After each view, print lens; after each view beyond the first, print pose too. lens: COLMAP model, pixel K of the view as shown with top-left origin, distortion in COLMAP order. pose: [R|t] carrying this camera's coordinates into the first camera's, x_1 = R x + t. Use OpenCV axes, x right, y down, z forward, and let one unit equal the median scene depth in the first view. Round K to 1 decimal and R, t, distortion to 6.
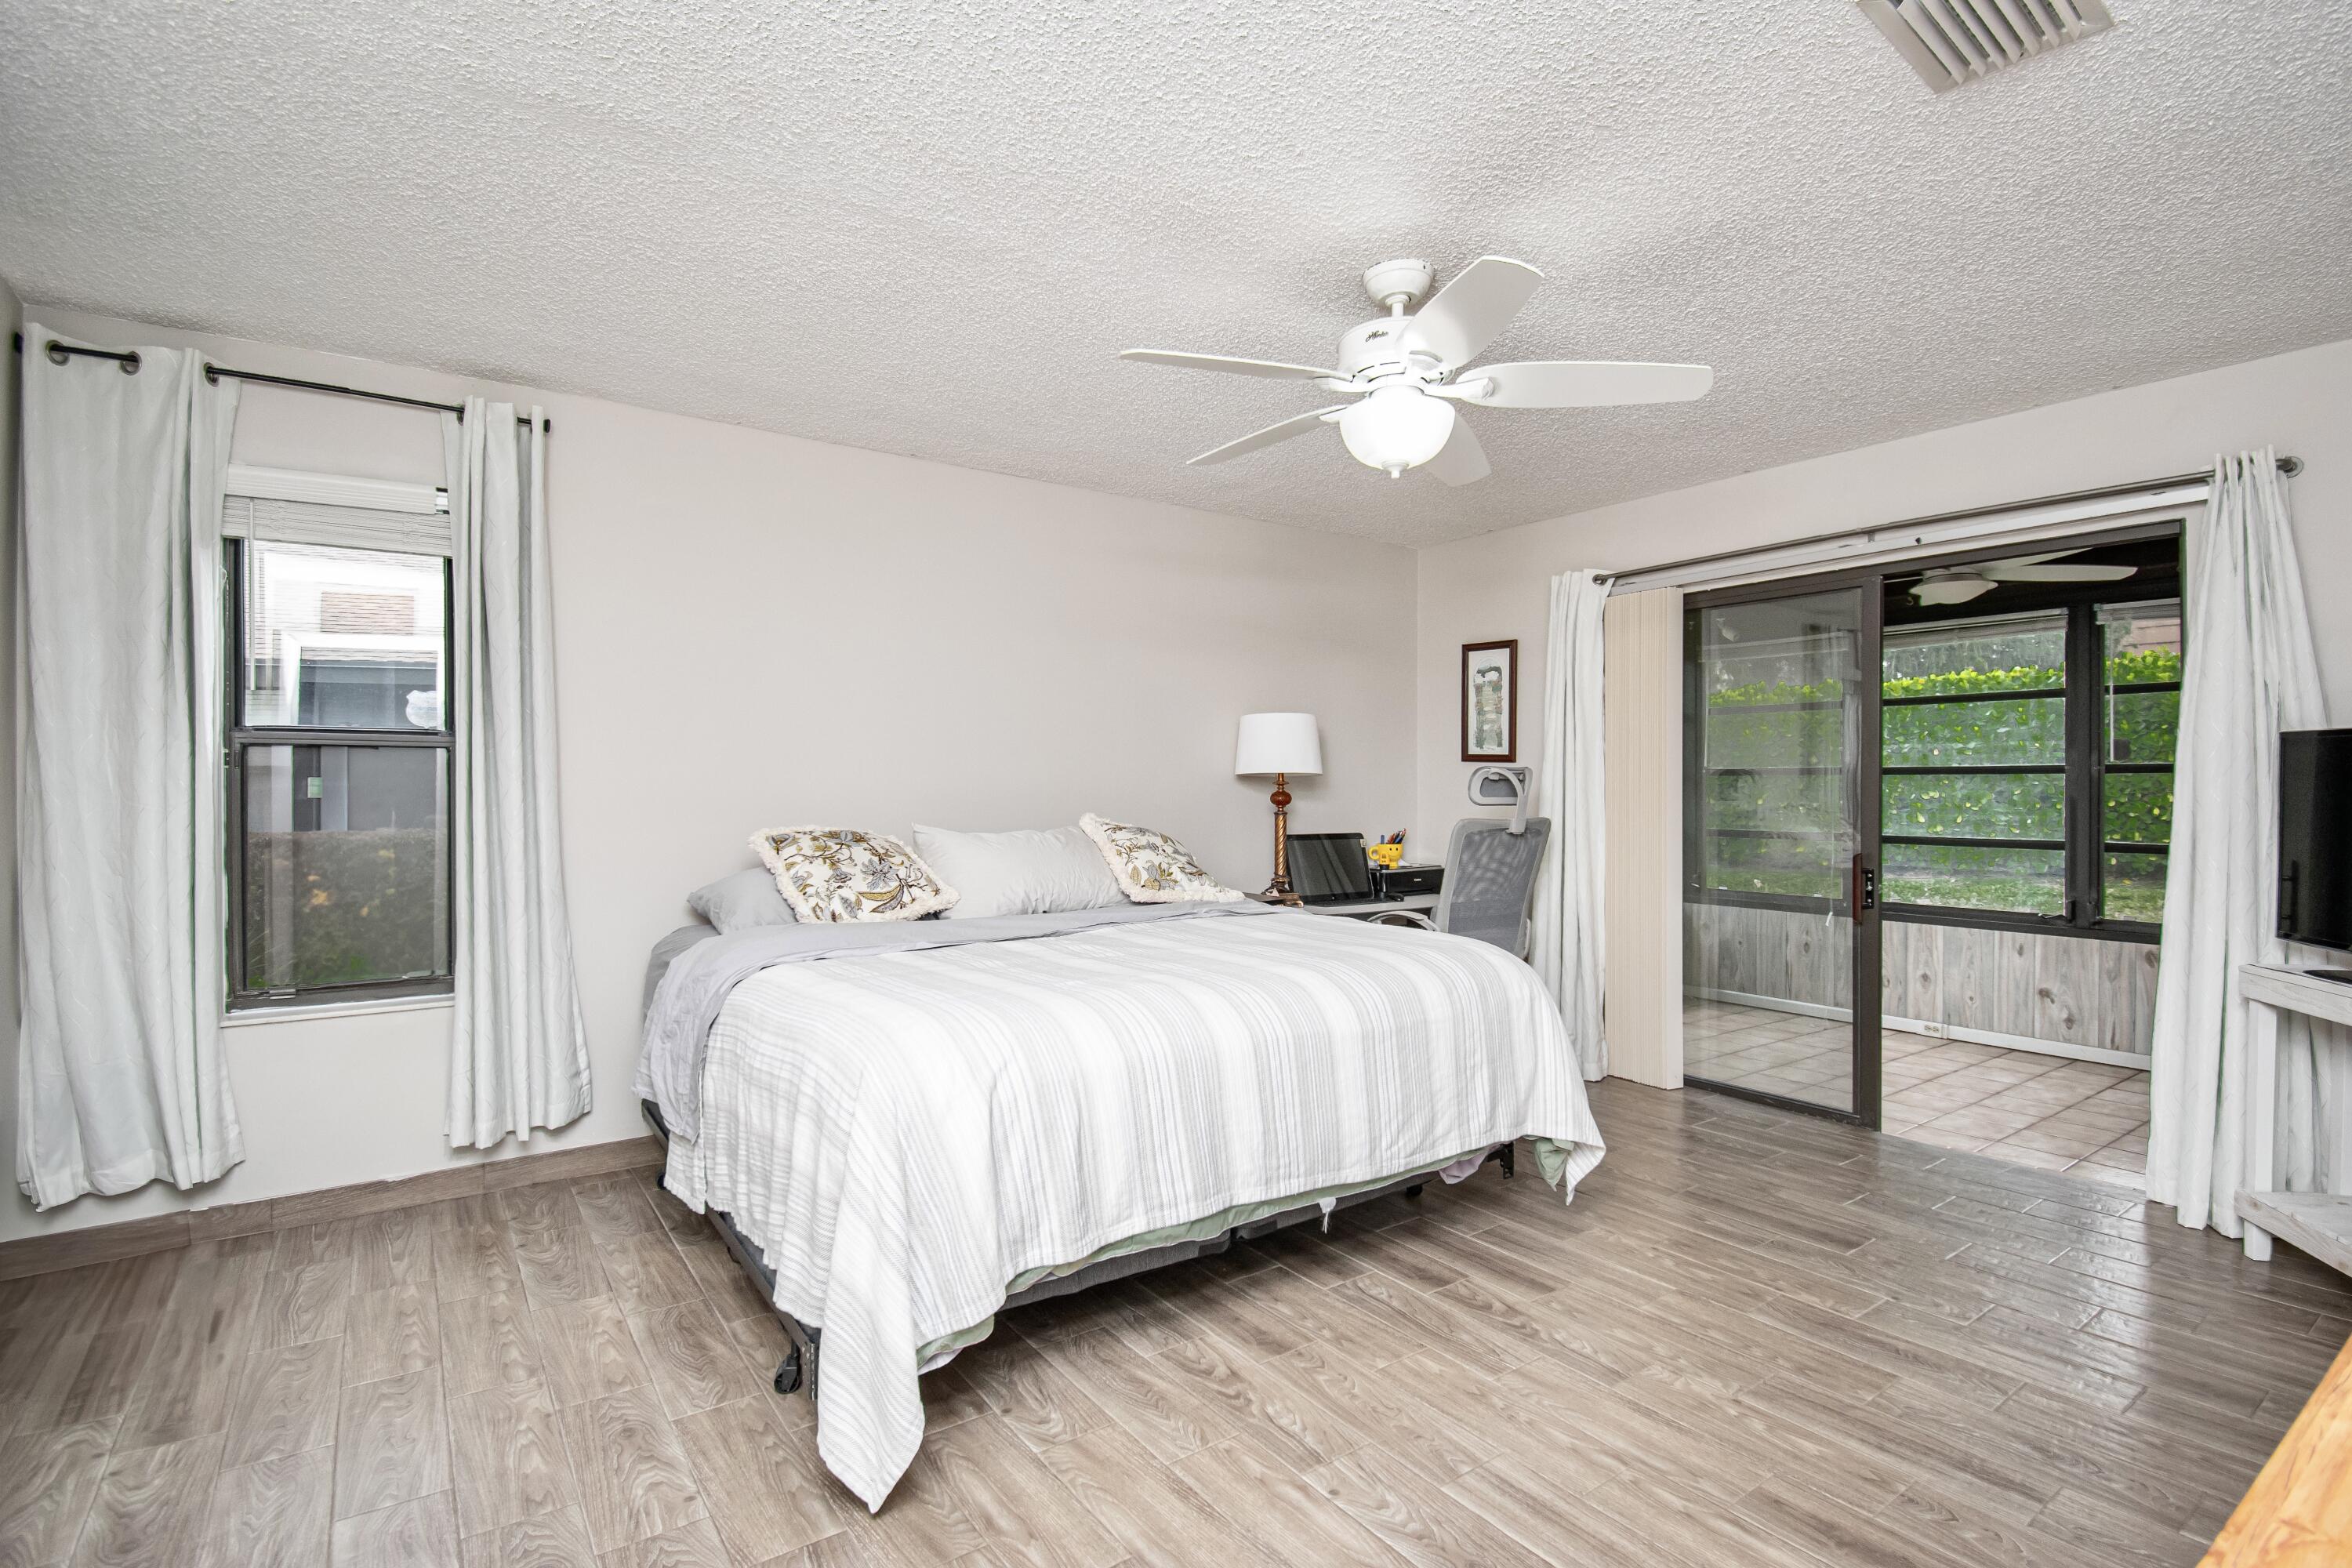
lens RADIAL K [[1106.6, 0, 1171.6], [0, 1106.6, 789.5], [0, 0, 1]] dist [0.002321, -0.018162]
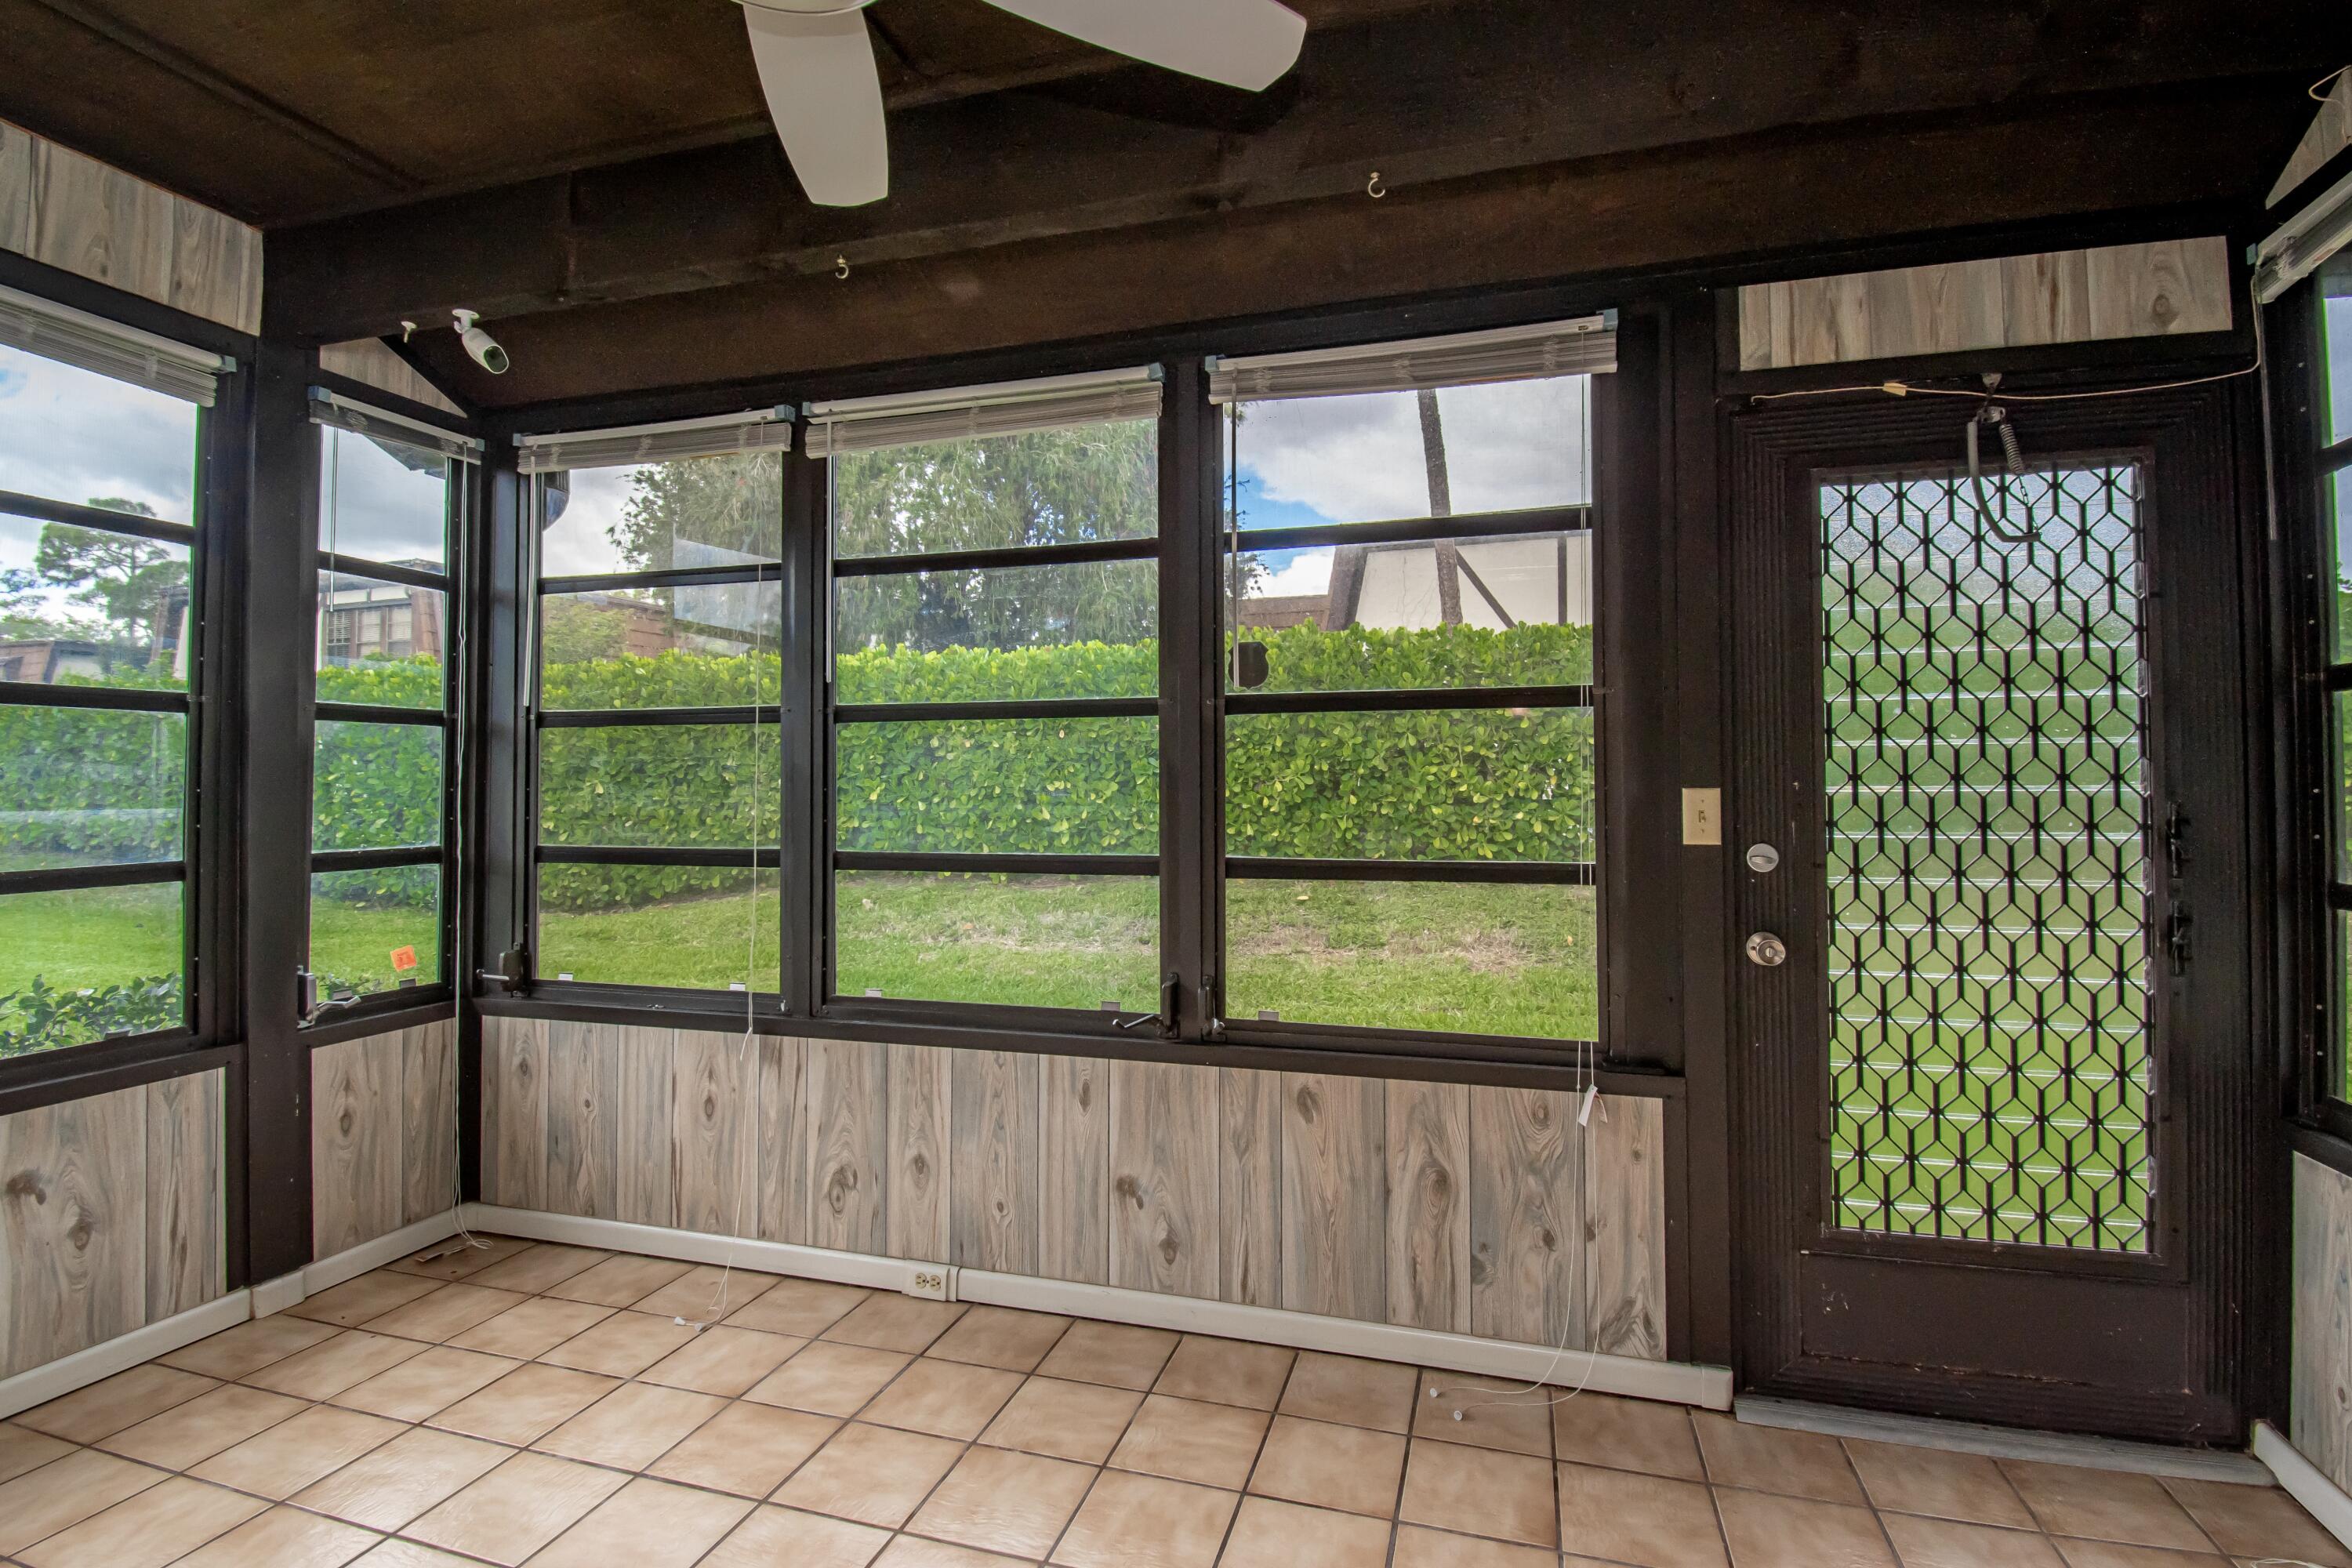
lens RADIAL K [[1109.5, 0, 1185.9], [0, 1109.5, 753.8], [0, 0, 1]] dist [0.020630, -0.026720]
pose [[0.783499, 0.016392, 0.621177, 0.543623], [0.005136, 0.999447, -0.032851, 0.019316], [-0.621372, 0.028929, 0.782982, 0.640702]]
